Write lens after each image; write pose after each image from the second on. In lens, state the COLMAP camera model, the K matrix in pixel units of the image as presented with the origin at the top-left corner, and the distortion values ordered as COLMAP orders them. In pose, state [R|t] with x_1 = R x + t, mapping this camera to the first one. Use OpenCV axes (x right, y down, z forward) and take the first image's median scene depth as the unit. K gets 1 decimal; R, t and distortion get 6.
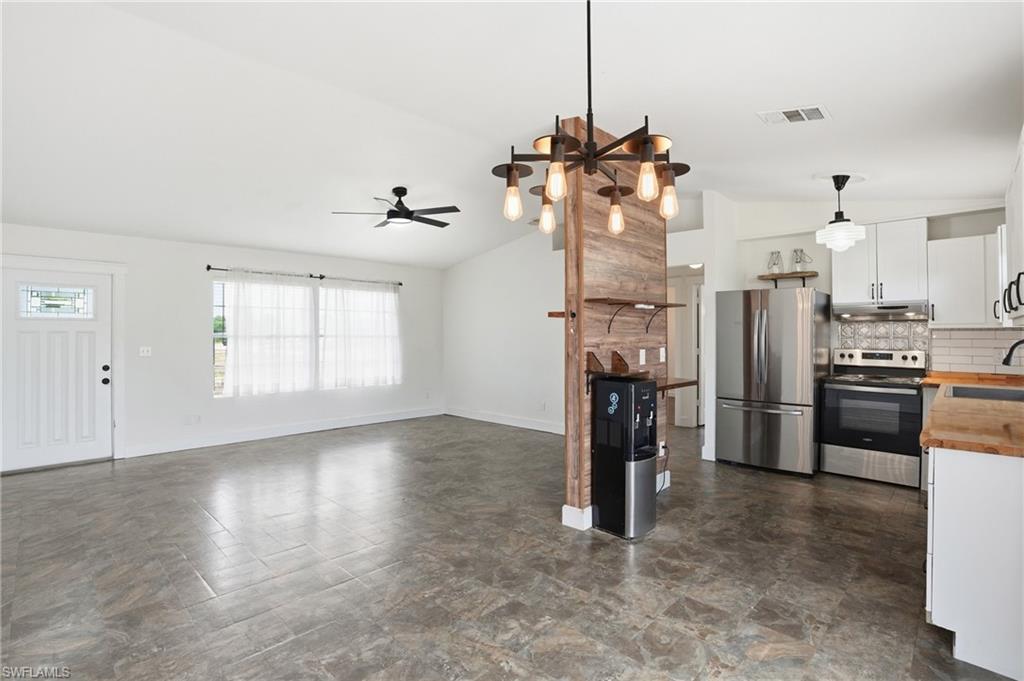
lens RADIAL K [[484.1, 0, 515.7], [0, 484.1, 333.9], [0, 0, 1]] dist [-0.021656, 0.000436]
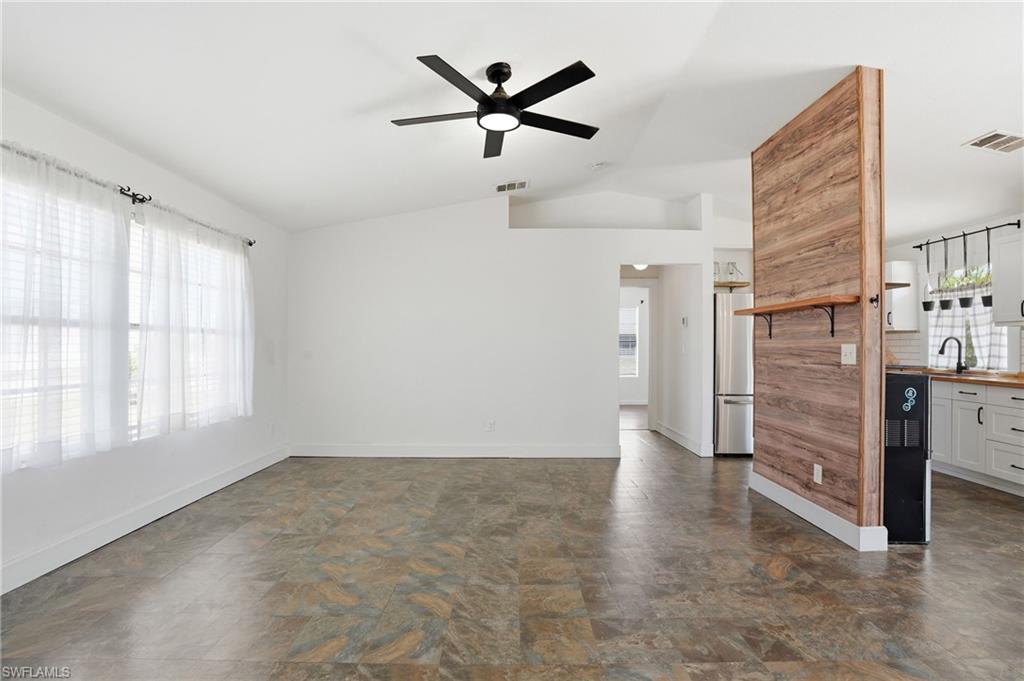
lens RADIAL K [[474.6, 0, 516.0], [0, 474.6, 338.2], [0, 0, 1]] dist [-0.077657, 0.032982]
pose [[0.716090, 0.015579, 0.697834, -0.639147], [-0.005355, 0.999844, -0.016825, 0.032218], [-0.697987, 0.008311, 0.716062, 0.617060]]
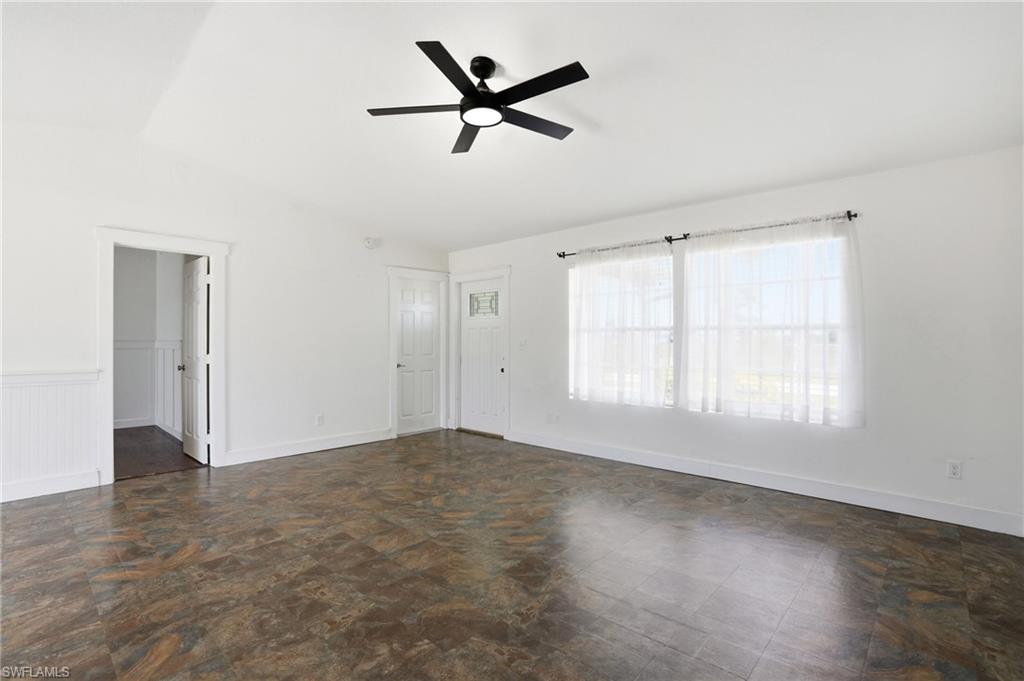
lens RADIAL K [[480.7, 0, 512.0], [0, 480.7, 340.5], [0, 0, 1]] dist [-0.072057, 0.025324]
pose [[0.018399, 0.000602, -0.999831, 0.329093], [0.002518, 0.999997, 0.000649, 0.029183], [0.999828, -0.002529, 0.018397, 1.071007]]
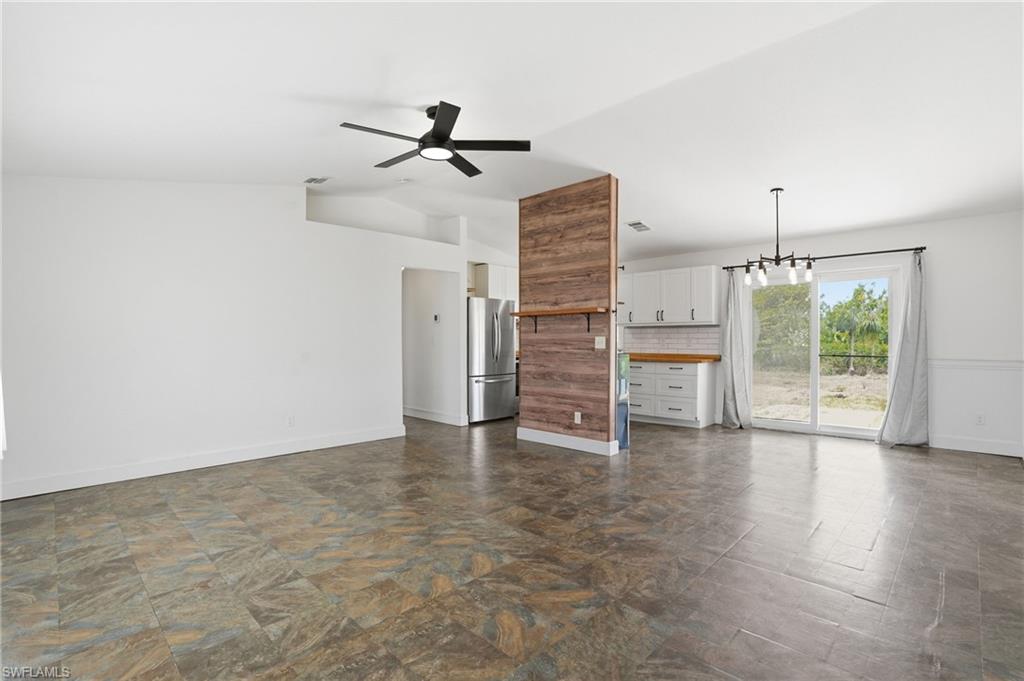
lens RADIAL K [[480.7, 0, 512.0], [0, 480.7, 340.5], [0, 0, 1]] dist [-0.072057, 0.025324]
pose [[0.016016, -0.001283, 0.999871, -0.968460], [0.001594, 0.999998, 0.001258, 0.034259], [-0.999870, 0.001574, 0.016018, 0.922577]]
